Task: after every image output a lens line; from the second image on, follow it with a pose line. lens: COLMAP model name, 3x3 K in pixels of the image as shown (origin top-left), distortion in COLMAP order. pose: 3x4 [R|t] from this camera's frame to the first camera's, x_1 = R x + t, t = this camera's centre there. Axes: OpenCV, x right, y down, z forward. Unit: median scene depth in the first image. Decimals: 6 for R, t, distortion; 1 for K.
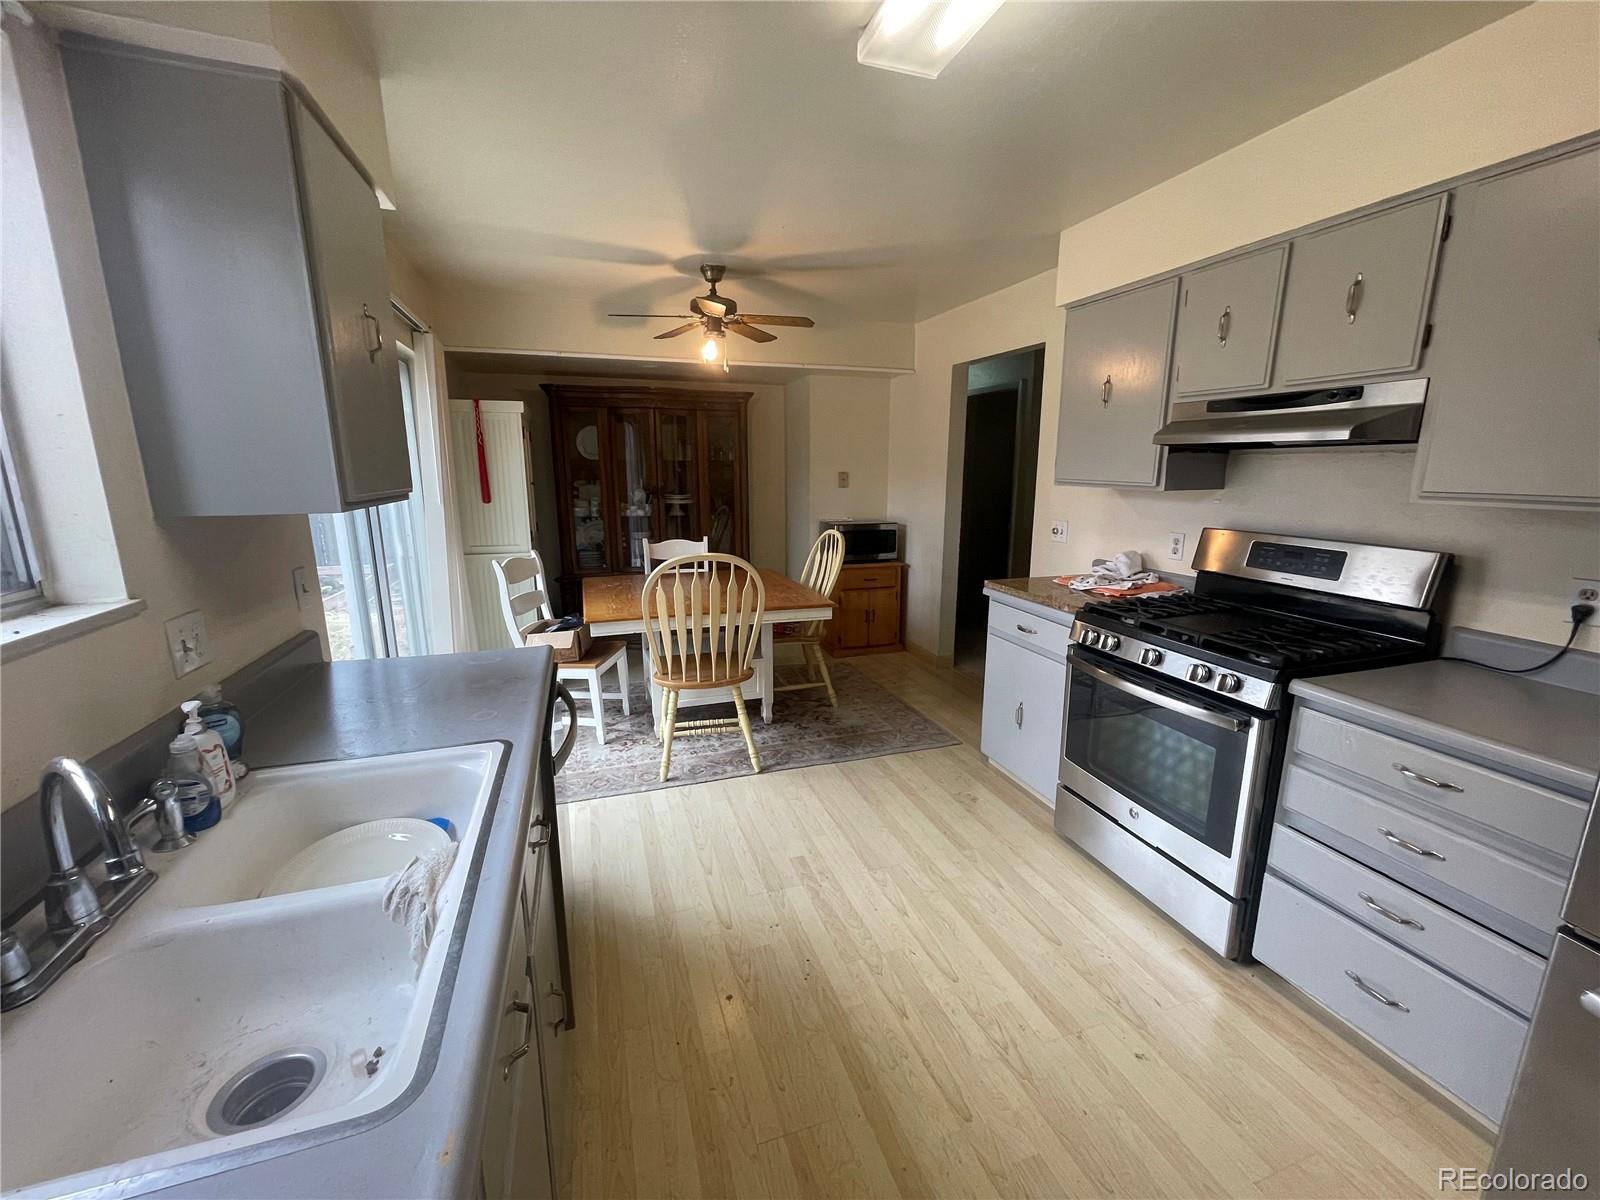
lens RADIAL K [[637.9, 0, 800.0], [0, 637.9, 600.0], [0, 0, 1]] dist [-0.006917, -0.000463]
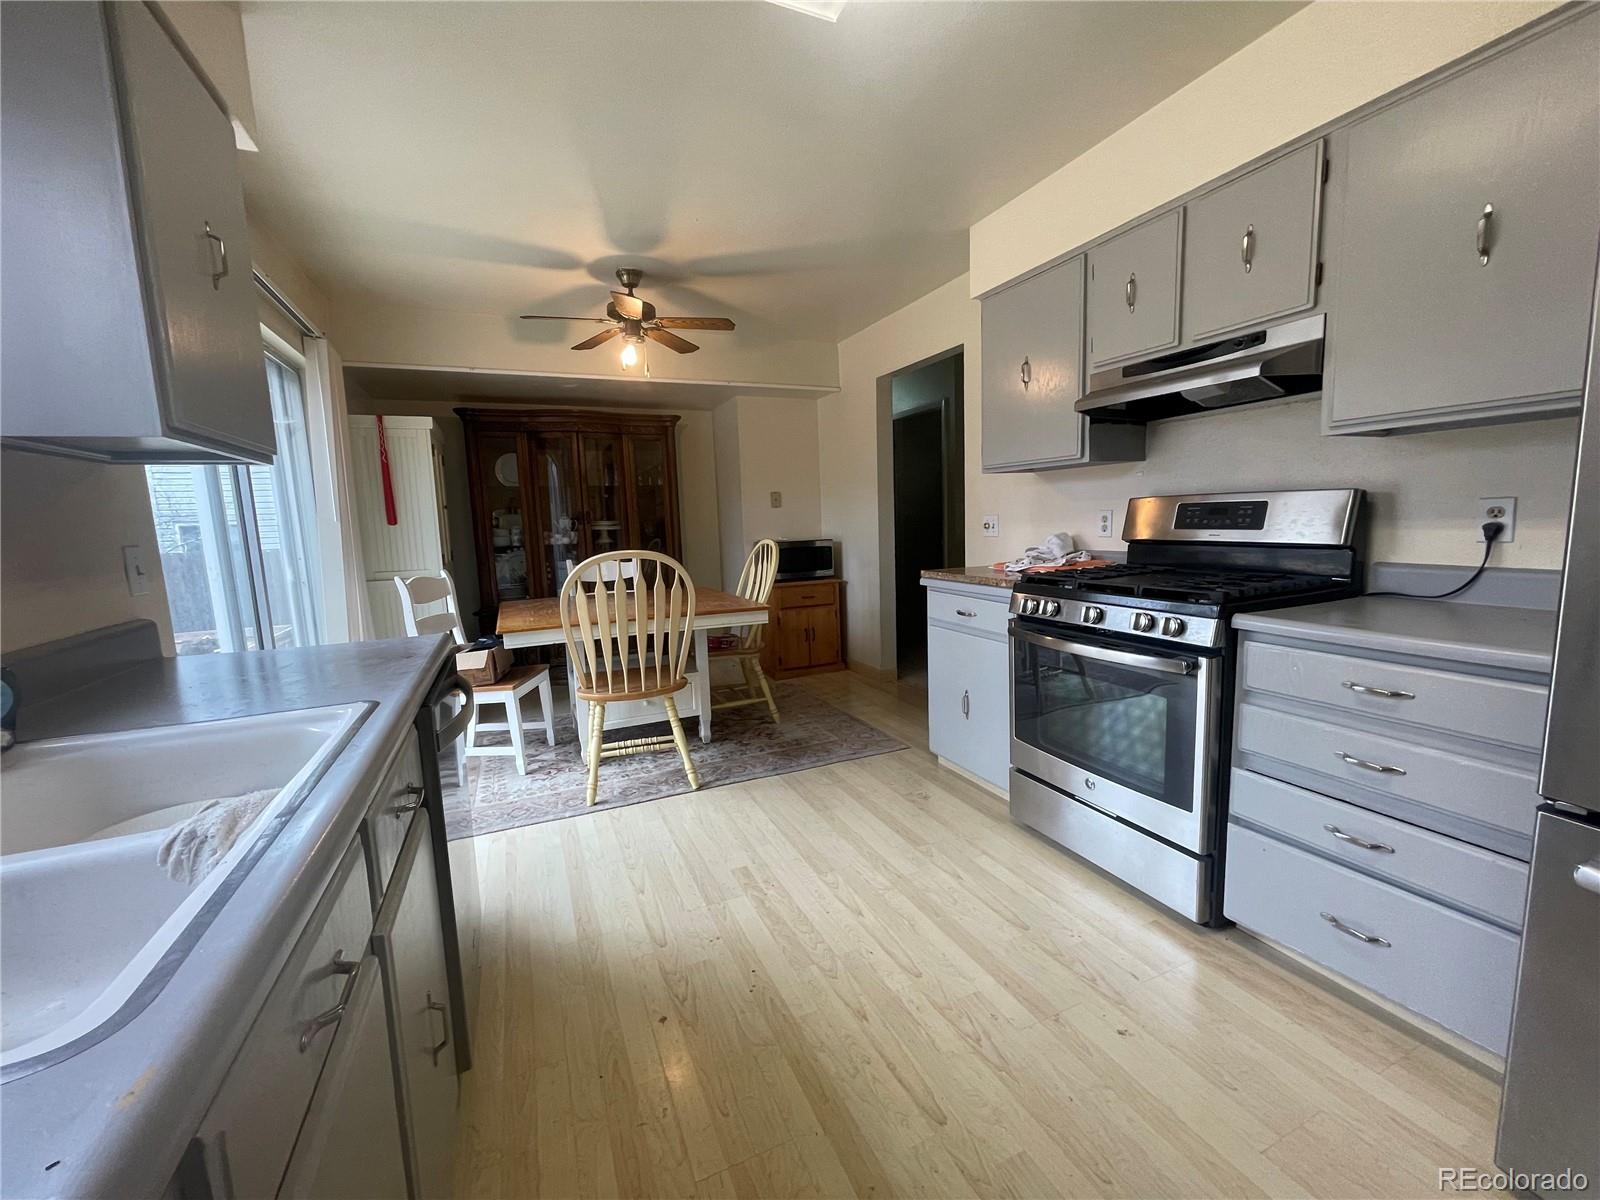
lens RADIAL K [[637.8, 0, 800.0], [0, 637.8, 600.0], [0, 0, 1]] dist [-0.010703, 0.000630]
pose [[0.994680, -0.047166, 0.091585, 0.017151], [0.054511, 0.995348, -0.079435, 0.107754], [-0.087412, 0.084005, 0.992624, 0.065161]]
